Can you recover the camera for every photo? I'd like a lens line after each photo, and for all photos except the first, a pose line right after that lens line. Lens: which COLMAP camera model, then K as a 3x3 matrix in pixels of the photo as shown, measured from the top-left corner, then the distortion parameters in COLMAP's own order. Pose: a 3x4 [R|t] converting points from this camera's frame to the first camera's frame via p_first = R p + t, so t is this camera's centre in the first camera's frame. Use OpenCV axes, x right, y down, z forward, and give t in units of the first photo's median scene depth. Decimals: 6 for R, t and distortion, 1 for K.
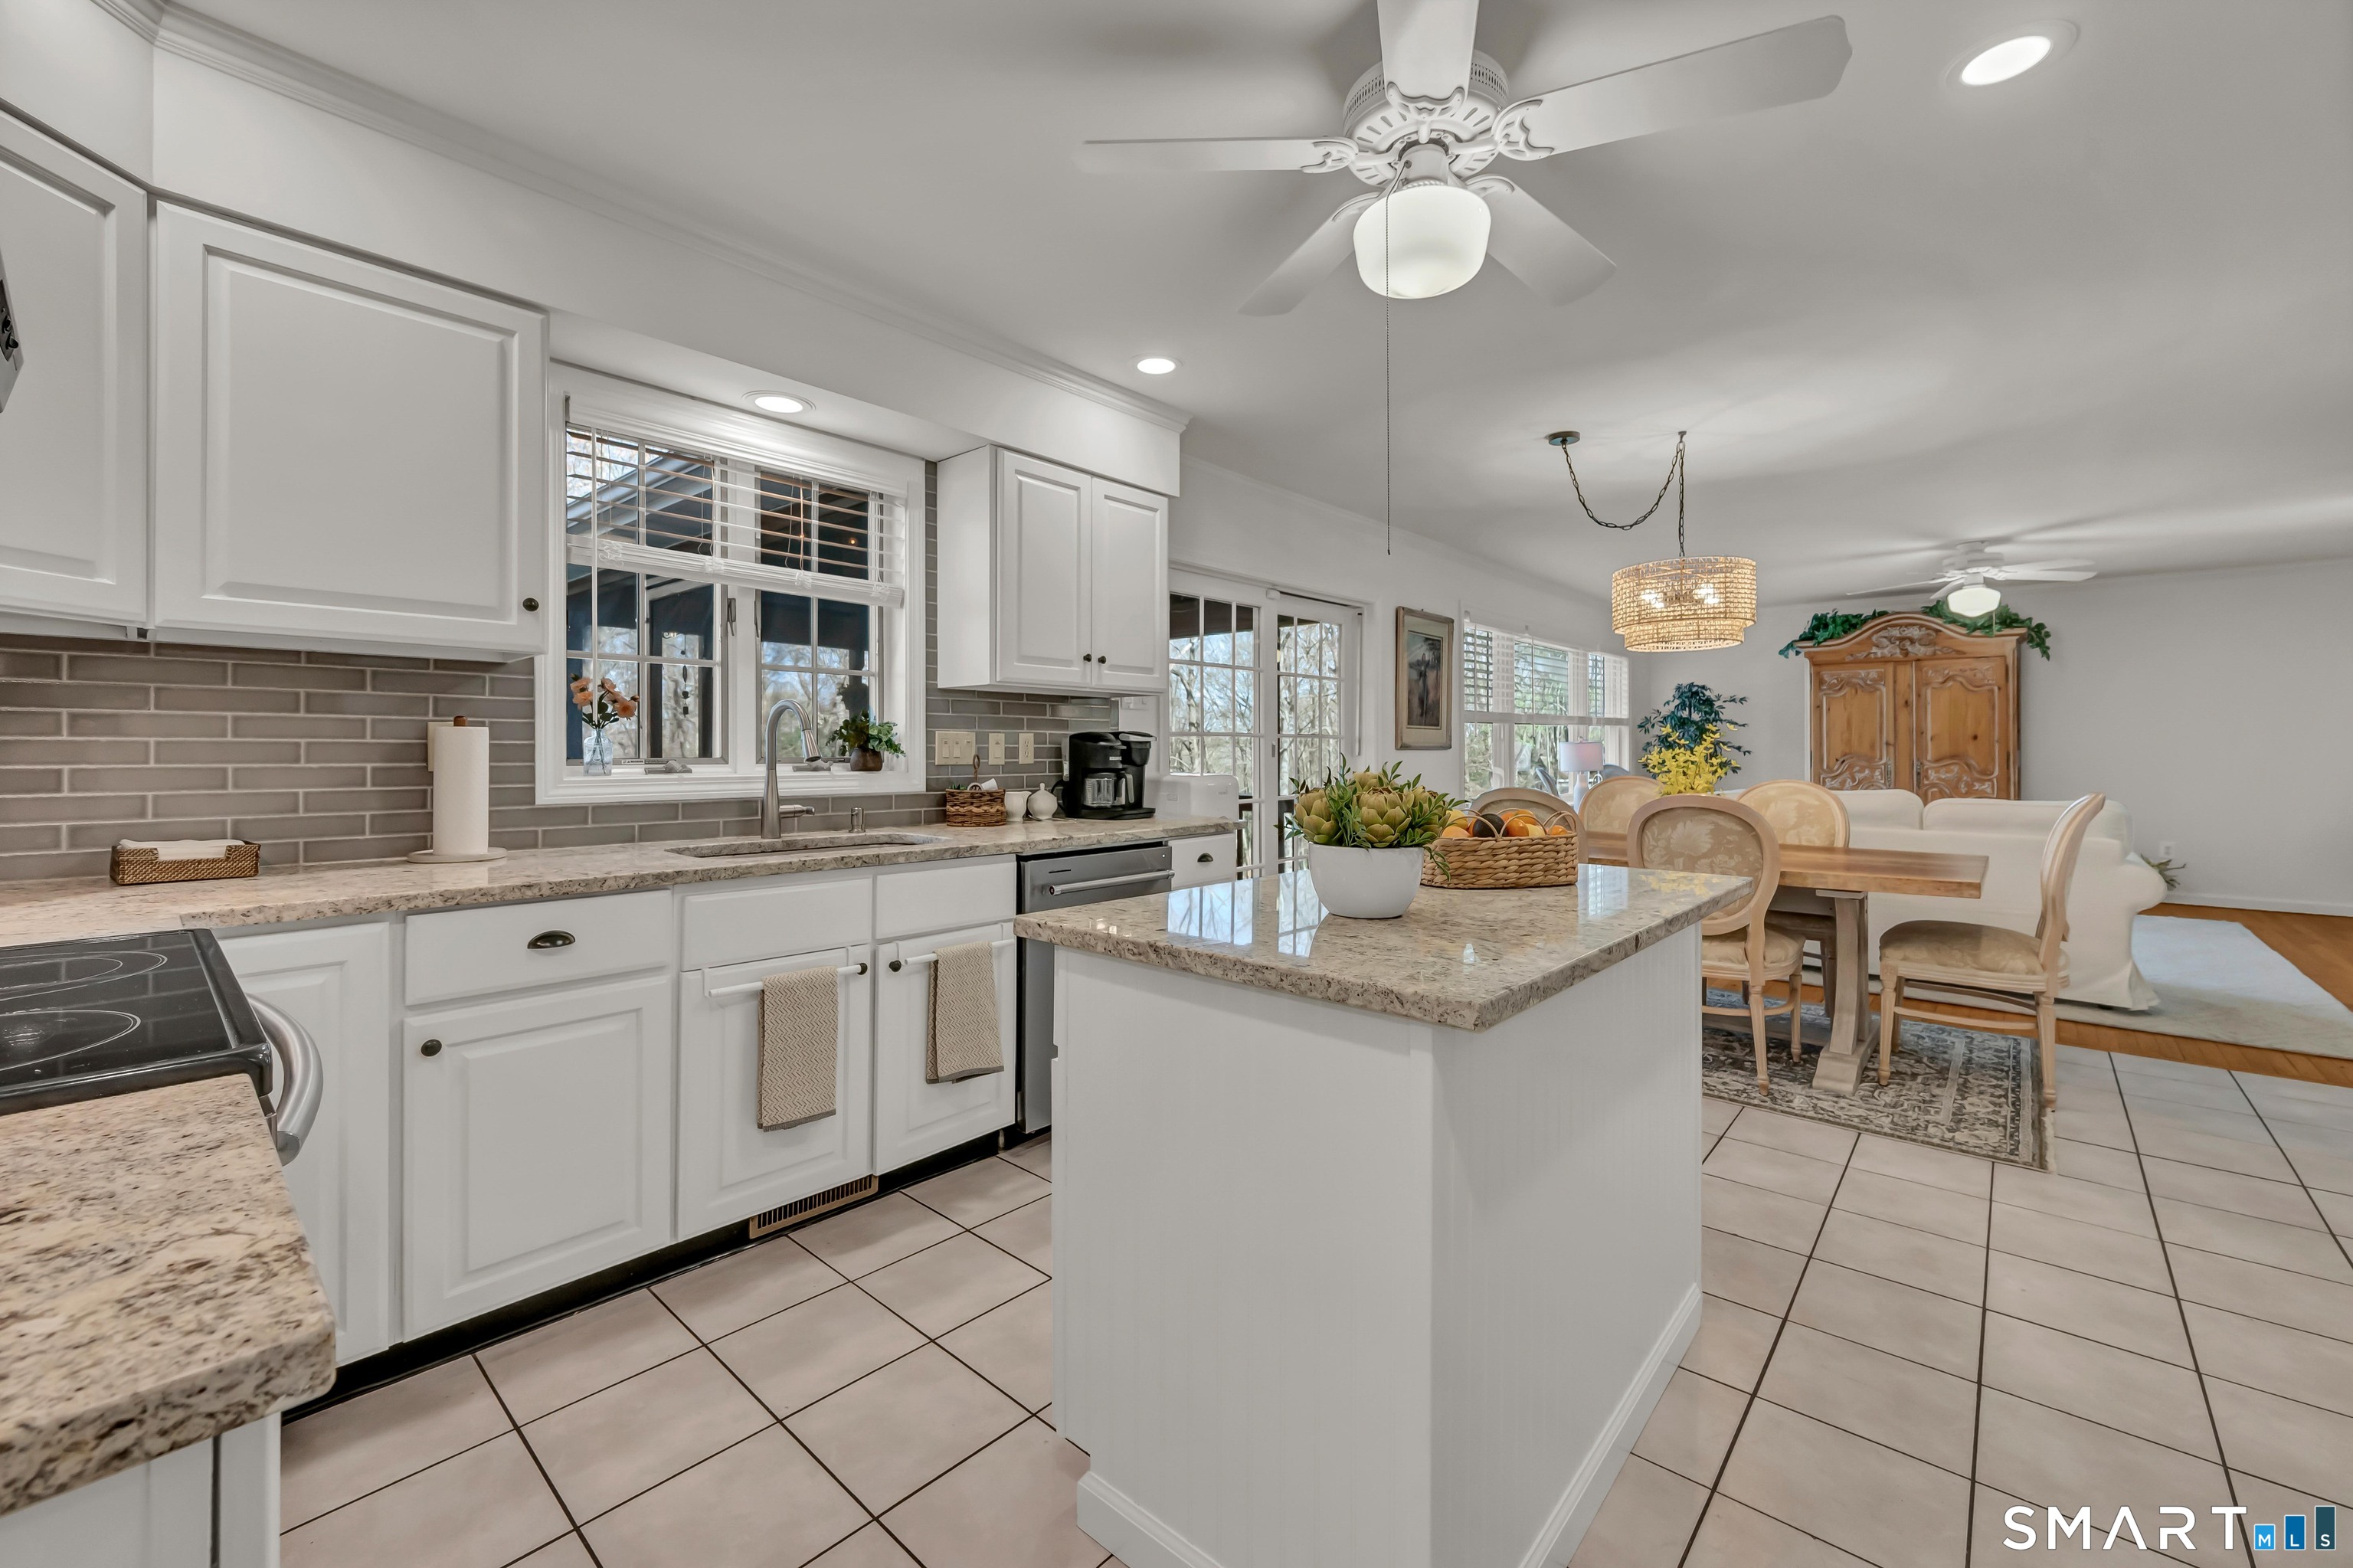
lens RADIAL K [[949.4, 0, 1176.6], [0, 949.4, 756.4], [0, 0, 1]] dist [-0.001288, 0.000084]
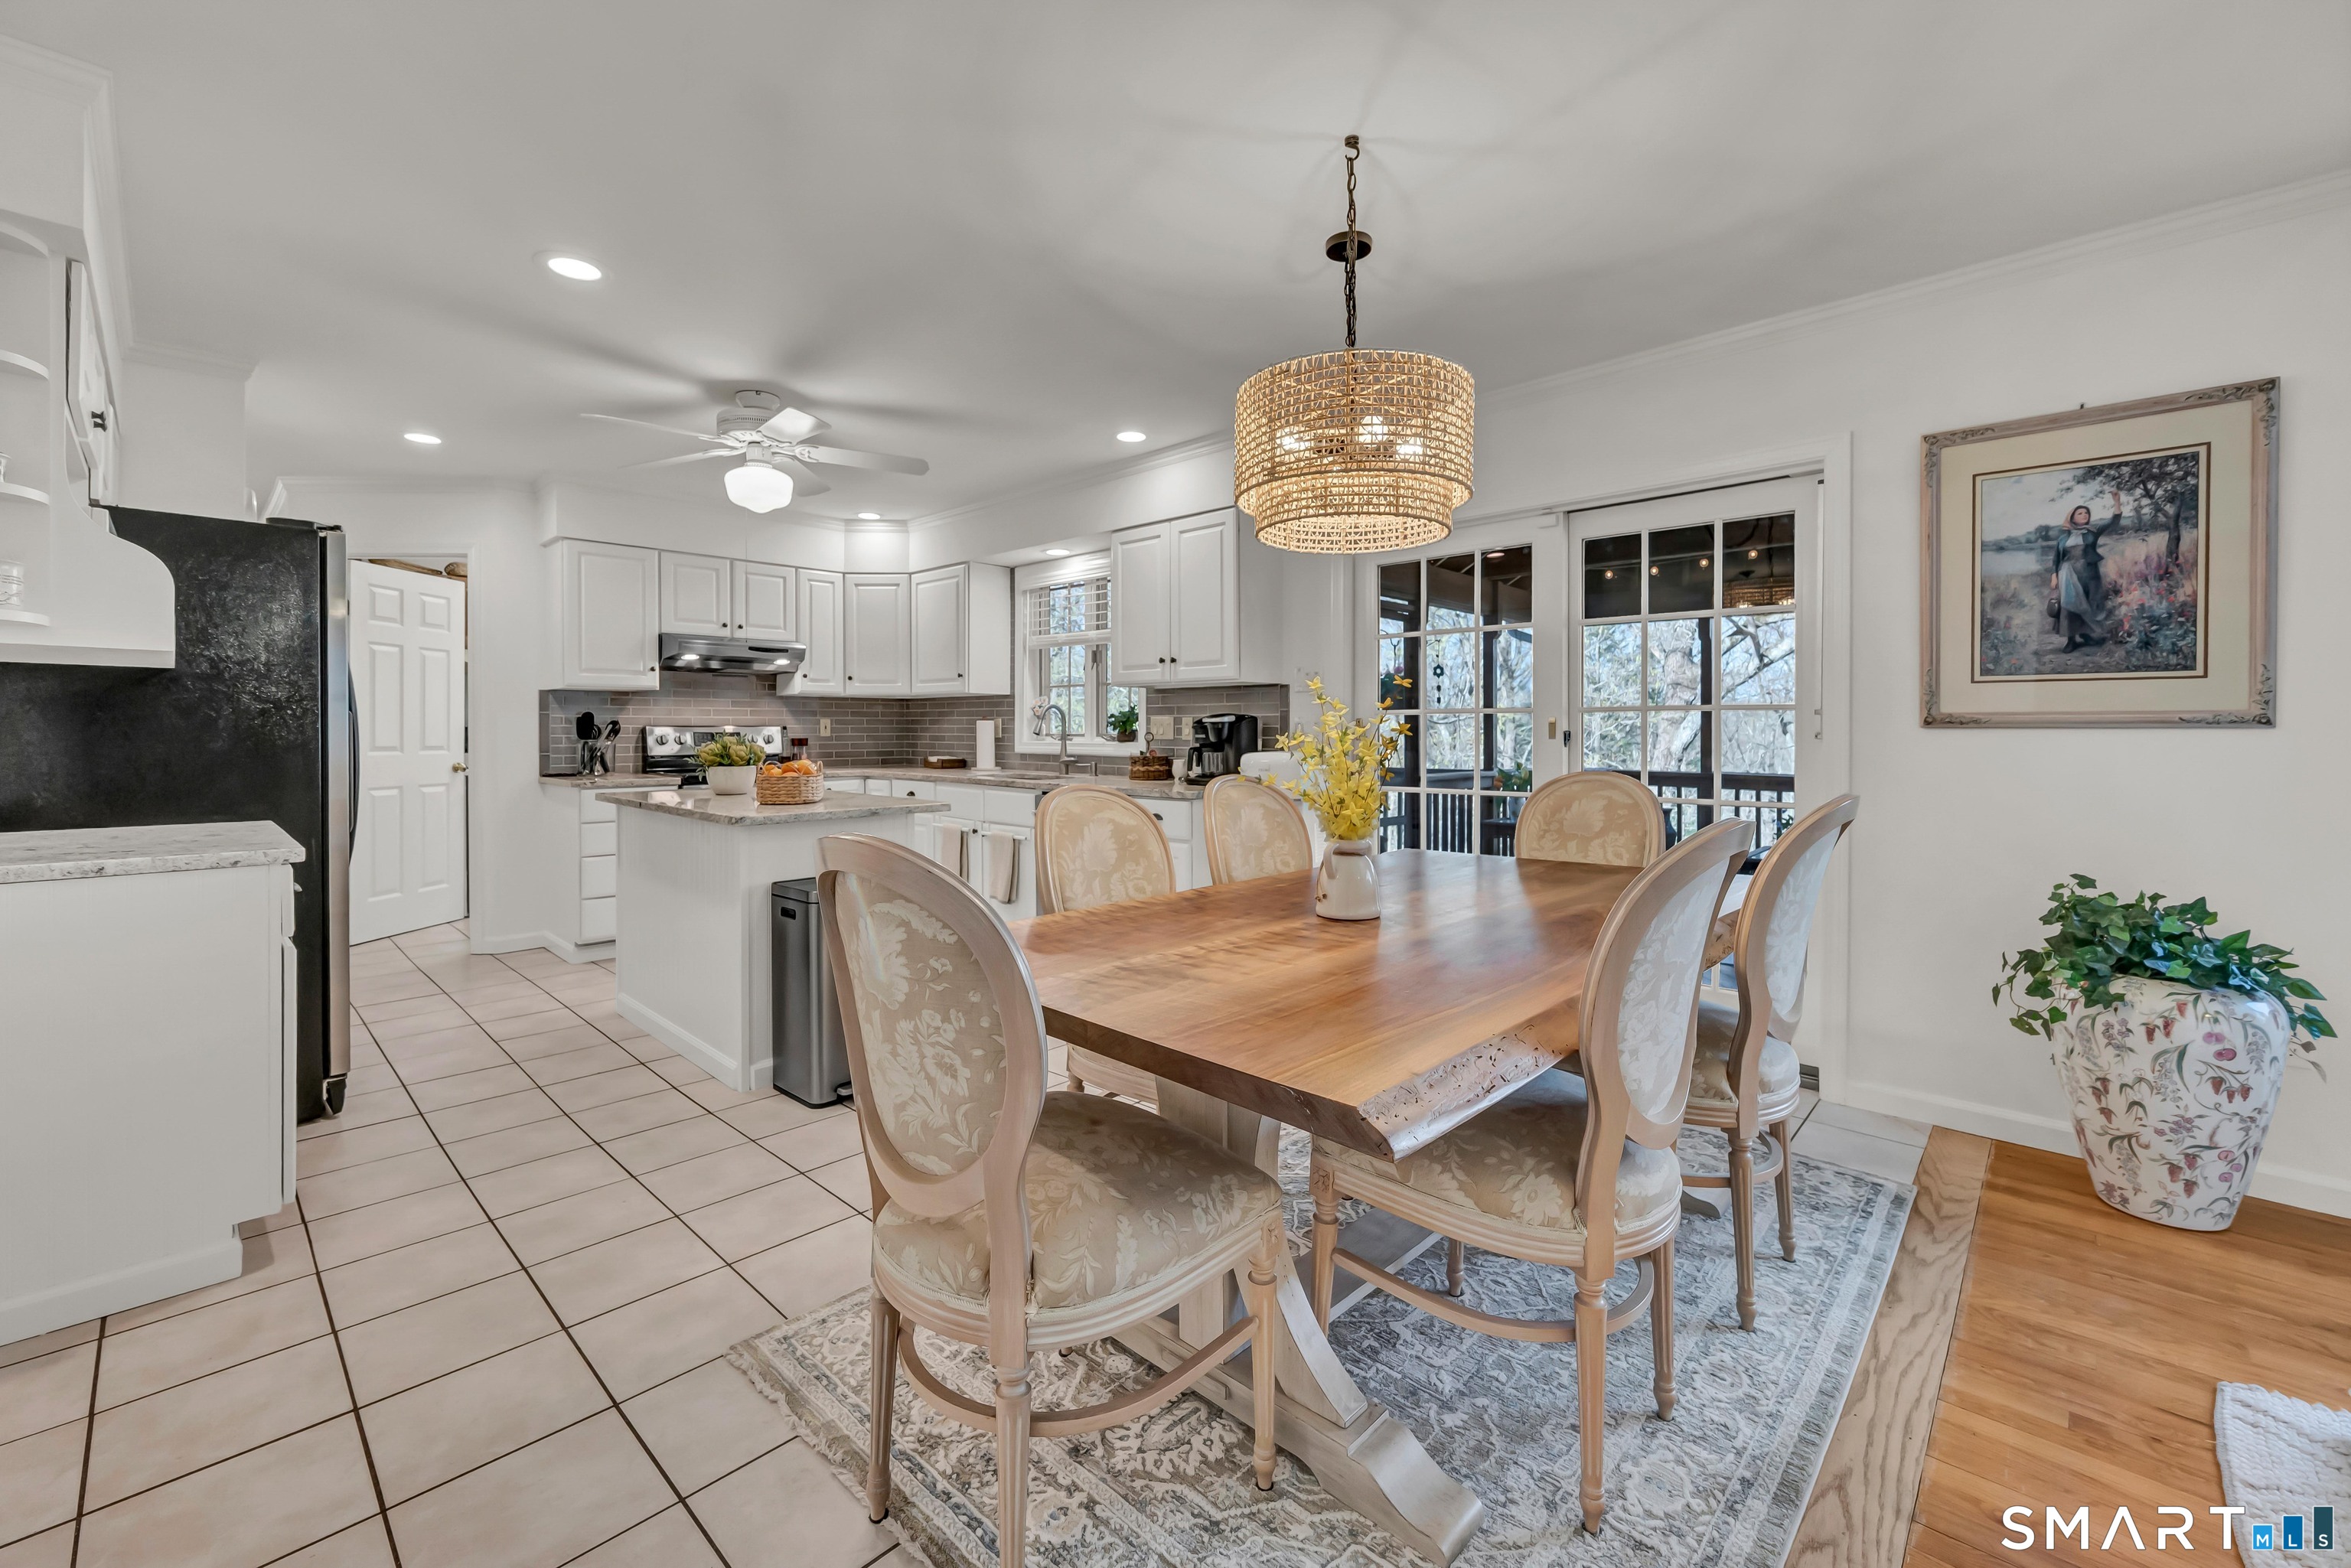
lens RADIAL K [[948.5, 0, 1175.6], [0, 948.5, 756.4], [0, 0, 1]] dist [-0.001288, 0.000084]
pose [[-0.028498, 0.025060, -0.999280, 1.325316], [-0.007844, 0.999649, 0.025293, -0.002508], [0.999563, 0.008559, -0.028291, 1.125460]]
